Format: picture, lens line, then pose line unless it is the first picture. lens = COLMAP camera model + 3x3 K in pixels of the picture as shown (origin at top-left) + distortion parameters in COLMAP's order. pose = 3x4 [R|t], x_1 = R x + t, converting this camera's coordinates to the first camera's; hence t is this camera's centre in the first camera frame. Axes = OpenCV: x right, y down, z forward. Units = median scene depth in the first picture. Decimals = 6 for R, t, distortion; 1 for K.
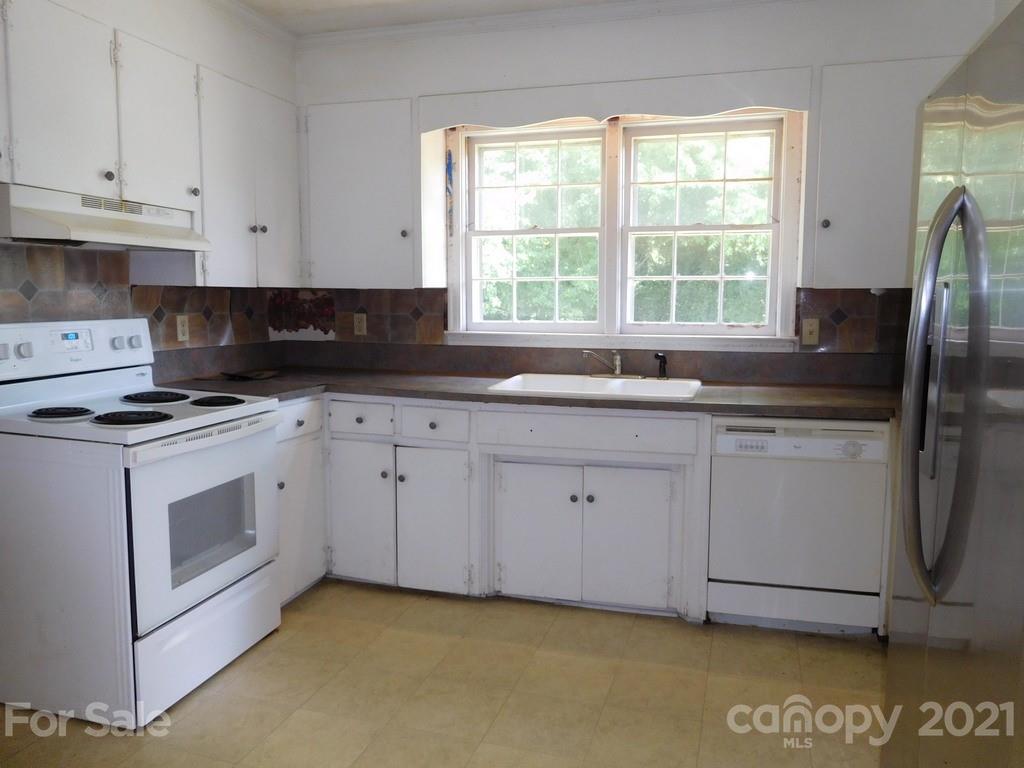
lens RADIAL K [[752.9, 0, 514.5], [0, 752.9, 389.1], [0, 0, 1]] dist [-0.028616, -0.003320]
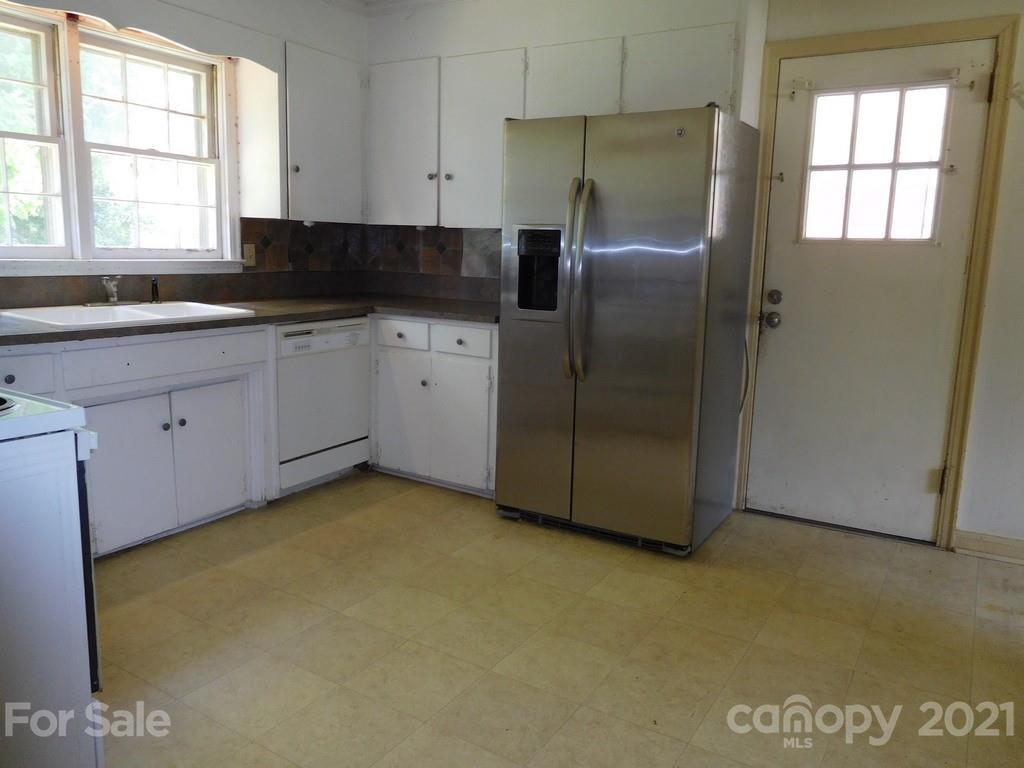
lens RADIAL K [[752.9, 0, 516.1], [0, 752.9, 376.3], [0, 0, 1]] dist [-0.028616, -0.003320]
pose [[0.271253, -0.164743, 0.948305, -0.728436], [0.073993, 0.985897, 0.150109, -0.034840], [-0.959660, 0.029450, 0.279617, 0.283340]]
